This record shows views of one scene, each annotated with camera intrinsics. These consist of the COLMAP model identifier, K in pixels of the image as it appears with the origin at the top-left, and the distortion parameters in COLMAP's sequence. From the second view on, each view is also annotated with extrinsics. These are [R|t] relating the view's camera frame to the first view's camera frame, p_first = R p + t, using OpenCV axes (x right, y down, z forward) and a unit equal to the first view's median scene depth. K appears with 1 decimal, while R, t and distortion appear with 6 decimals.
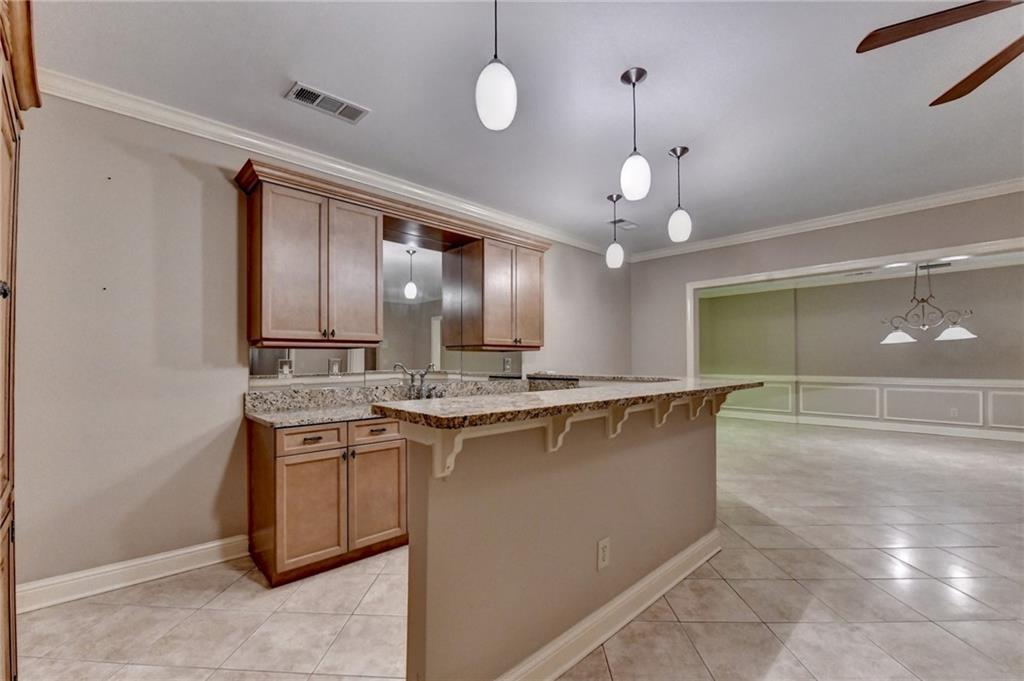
lens RADIAL K [[425.0, 0, 491.7], [0, 425.0, 365.4], [0, 0, 1]] dist [-0.016948, -0.000206]
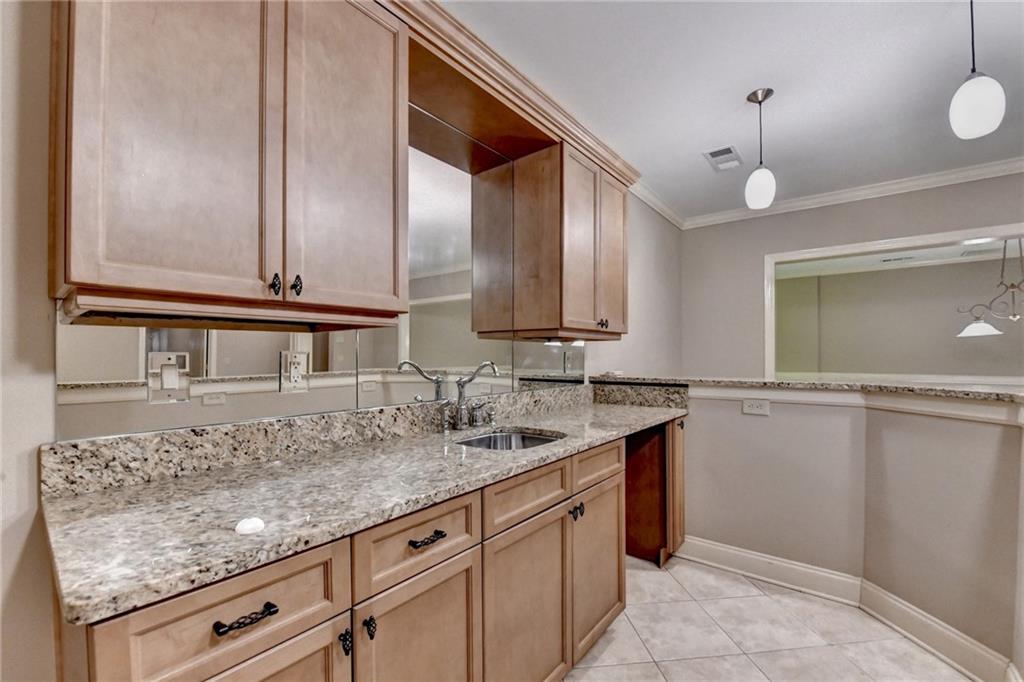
lens RADIAL K [[425.6, 0, 494.9], [0, 425.6, 362.1], [0, 0, 1]] dist [-0.020540, -0.000186]
pose [[0.990059, -0.000732, 0.140654, -0.188422], [0.000074, 0.999989, 0.004688, -0.005487], [-0.140656, -0.004631, 0.990048, 0.445194]]
